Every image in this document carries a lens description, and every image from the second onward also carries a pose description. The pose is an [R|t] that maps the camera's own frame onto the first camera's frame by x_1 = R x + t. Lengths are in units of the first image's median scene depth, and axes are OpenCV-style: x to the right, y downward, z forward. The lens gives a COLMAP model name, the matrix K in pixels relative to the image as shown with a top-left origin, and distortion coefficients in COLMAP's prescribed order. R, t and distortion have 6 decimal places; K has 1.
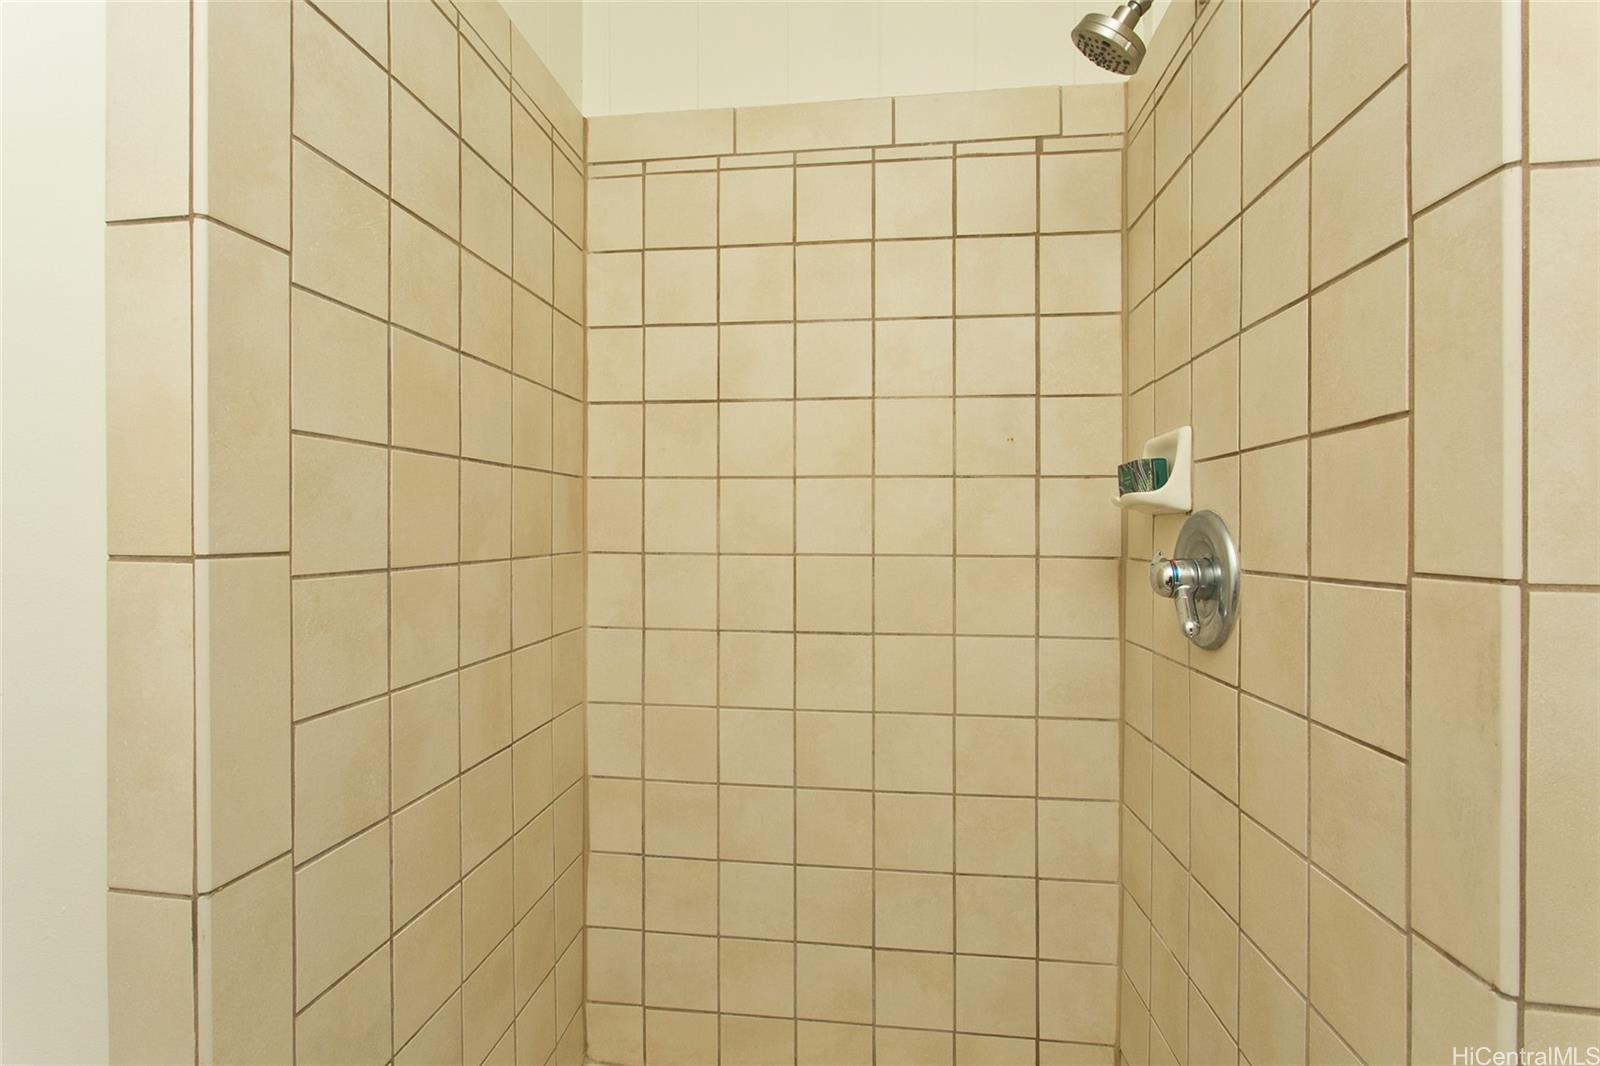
lens RADIAL K [[751.7, 0, 790.6], [0, 751.7, 529.8], [0, 0, 1]] dist [0.000898, 0.000257]
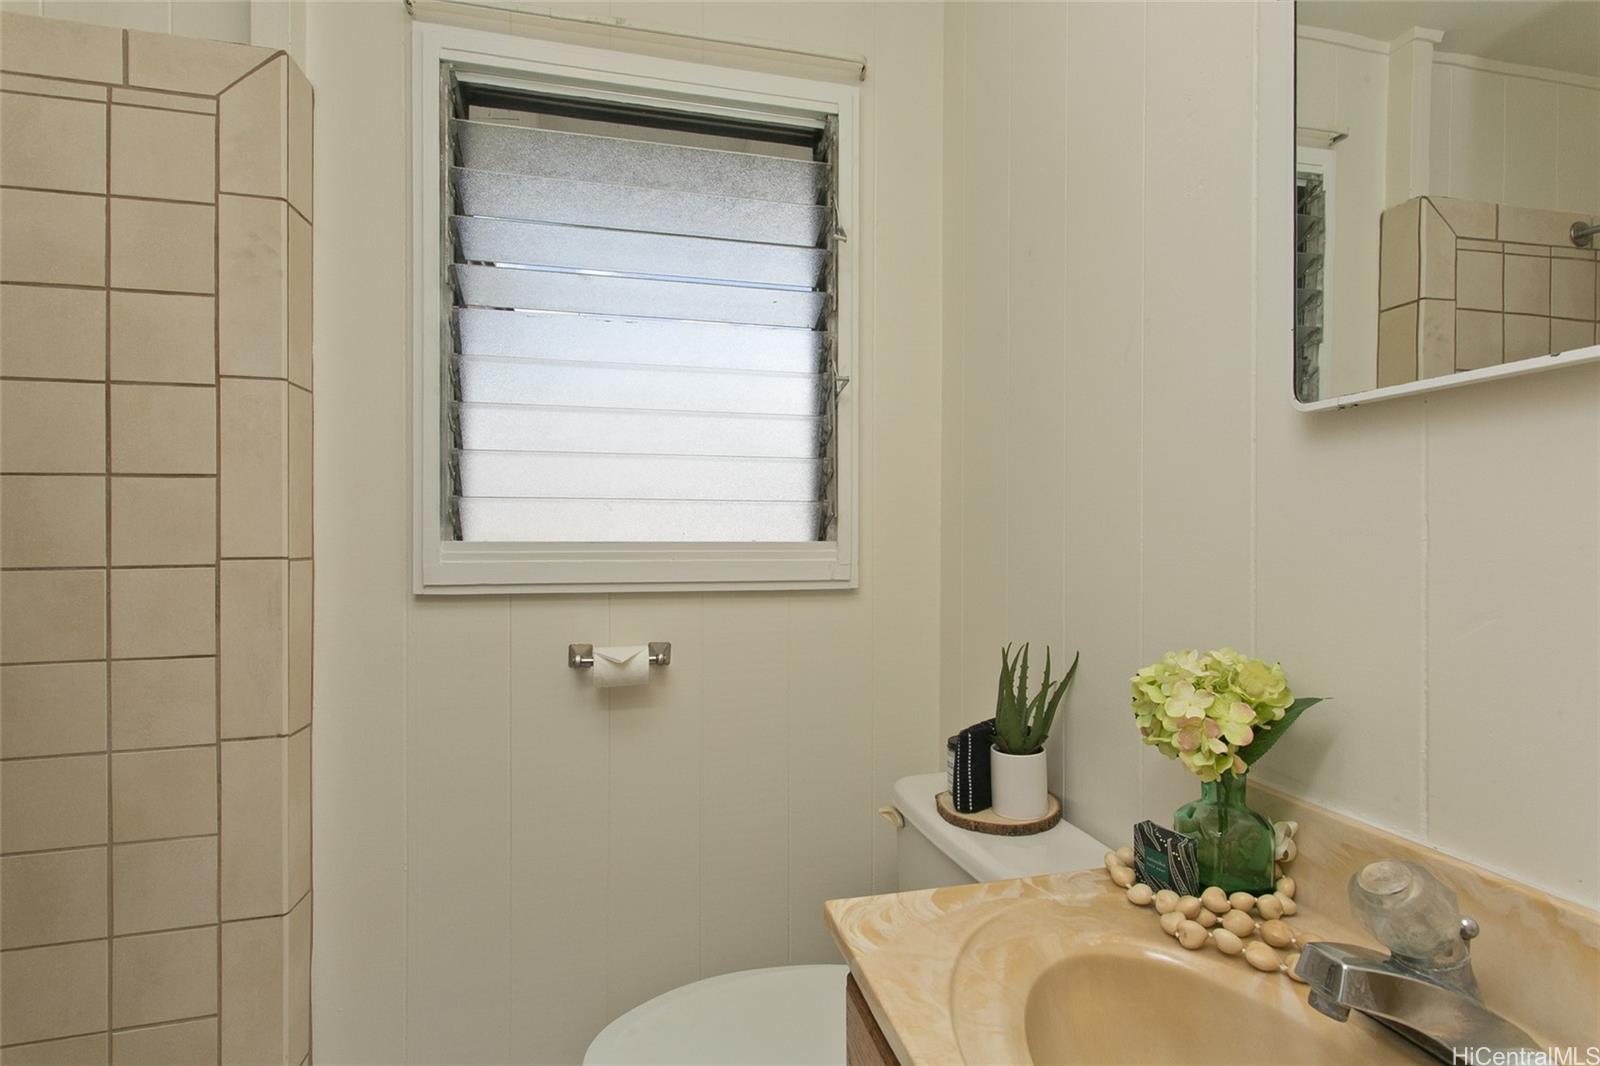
lens RADIAL K [[751.7, 0, 790.6], [0, 751.7, 529.8], [0, 0, 1]] dist [0.000898, 0.000257]
pose [[-0.359162, 0.001519, 0.933274, -1.526334], [0.001482, 0.999998, -0.001057, -0.012136], [-0.933274, 0.001004, -0.359163, 0.317301]]
